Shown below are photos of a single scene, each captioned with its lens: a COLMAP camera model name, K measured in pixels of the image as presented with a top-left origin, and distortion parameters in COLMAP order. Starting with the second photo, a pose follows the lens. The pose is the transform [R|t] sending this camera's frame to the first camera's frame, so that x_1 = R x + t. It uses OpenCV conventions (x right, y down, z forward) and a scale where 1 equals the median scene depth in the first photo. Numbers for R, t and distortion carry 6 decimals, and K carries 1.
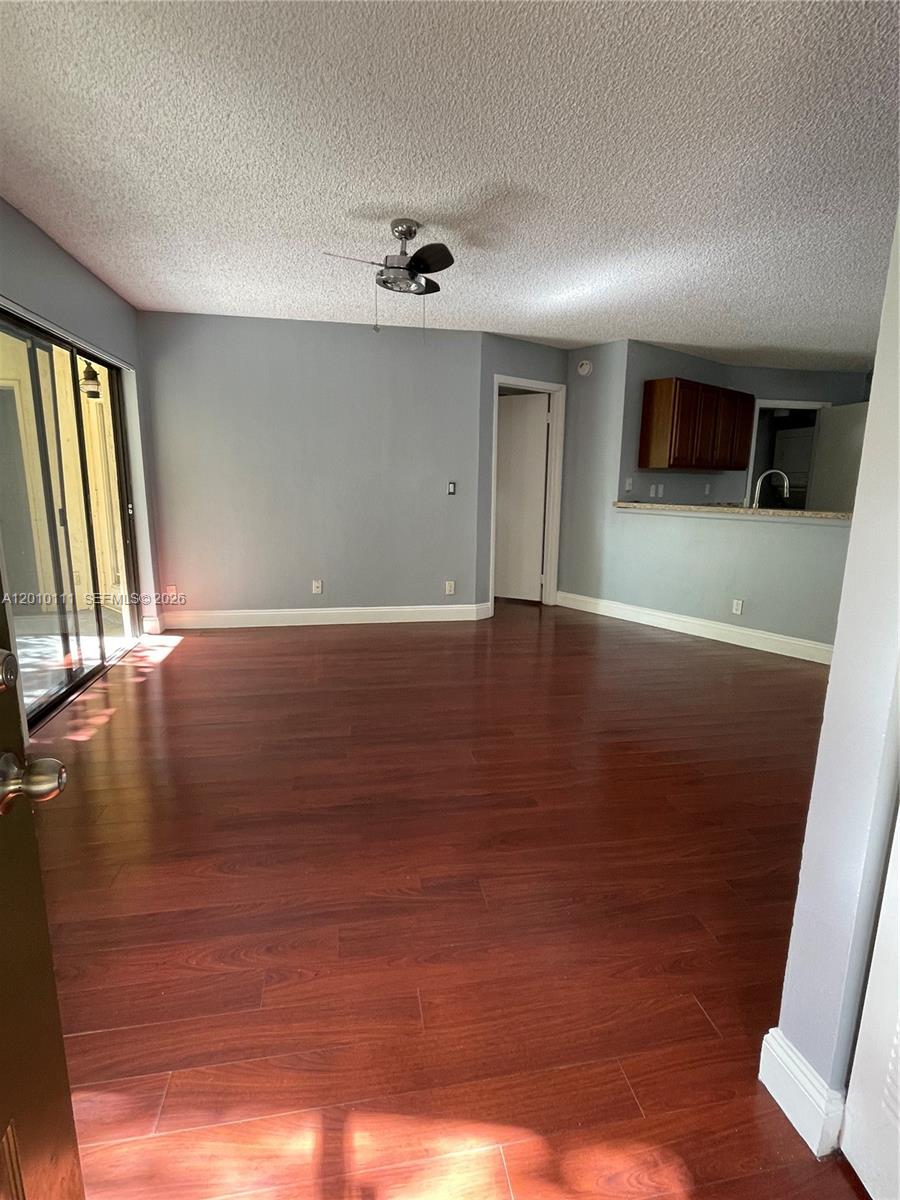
lens RADIAL K [[592.7, 0, 452.0], [0, 592.7, 595.4], [0, 0, 1]] dist [-0.001223, -0.016804]
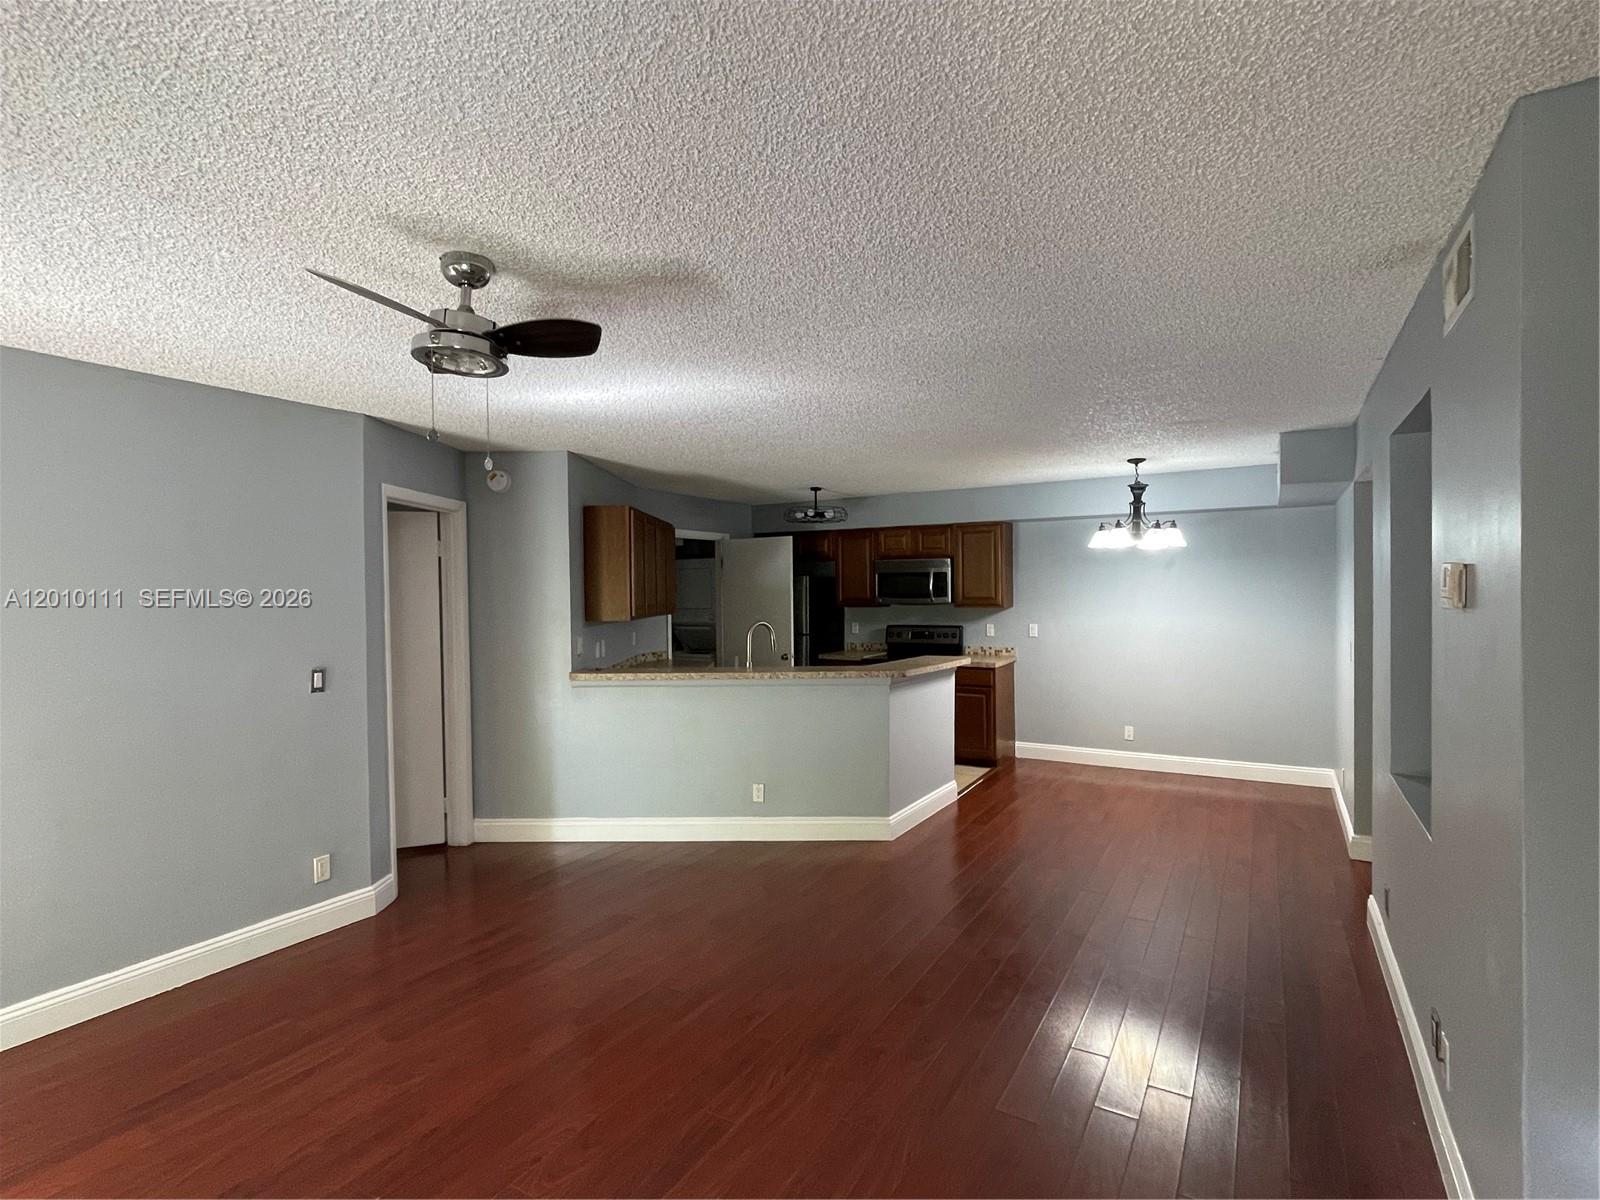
lens RADIAL K [[790.2, 0, 801.1], [0, 790.2, 598.3], [0, 0, 1]] dist [-0.001223, -0.016804]
pose [[0.661135, -0.029780, 0.749676, -0.238794], [0.167400, 0.979878, -0.108704, -0.099439], [-0.731354, 0.197363, 0.652817, 0.188171]]
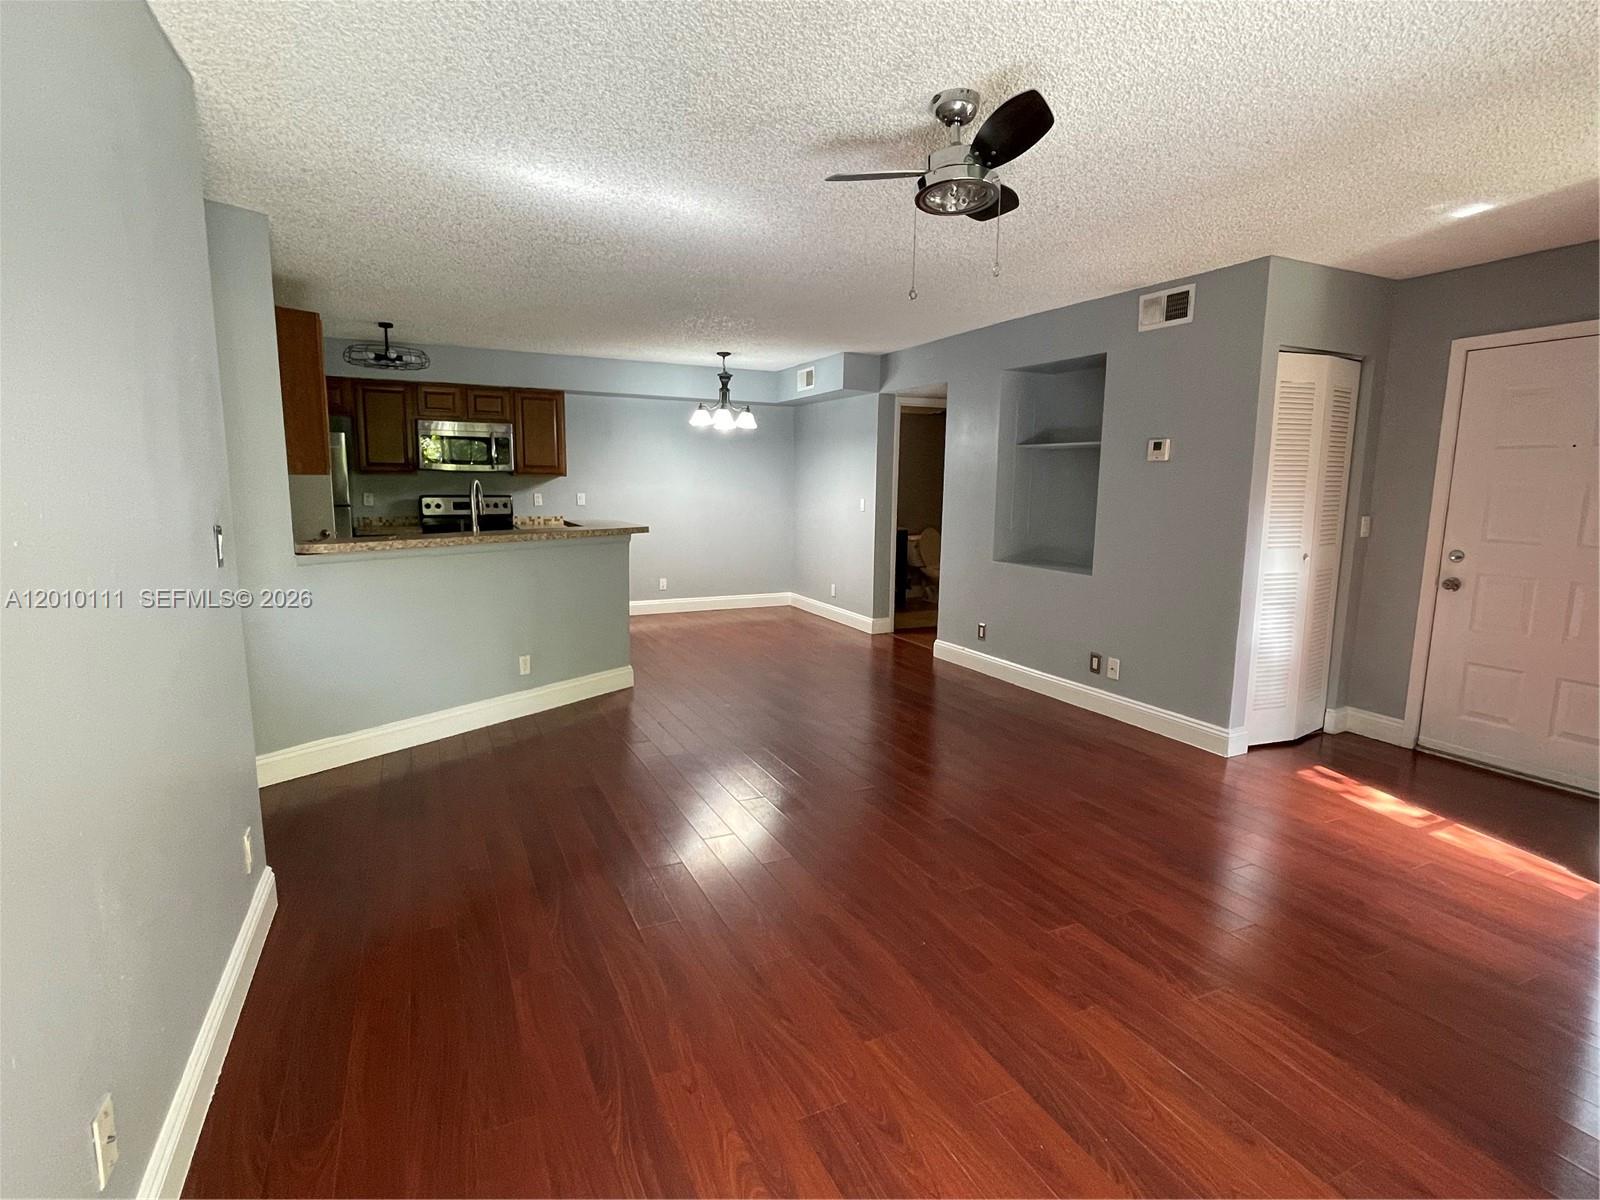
lens RADIAL K [[790.2, 0, 801.1], [0, 790.2, 598.3], [0, 0, 1]] dist [-0.001223, -0.016804]
pose [[-0.255294, -0.159042, 0.953693, -0.470575], [0.171417, 0.963307, 0.206532, -0.181870], [-0.951547, 0.216206, -0.218663, 0.771068]]
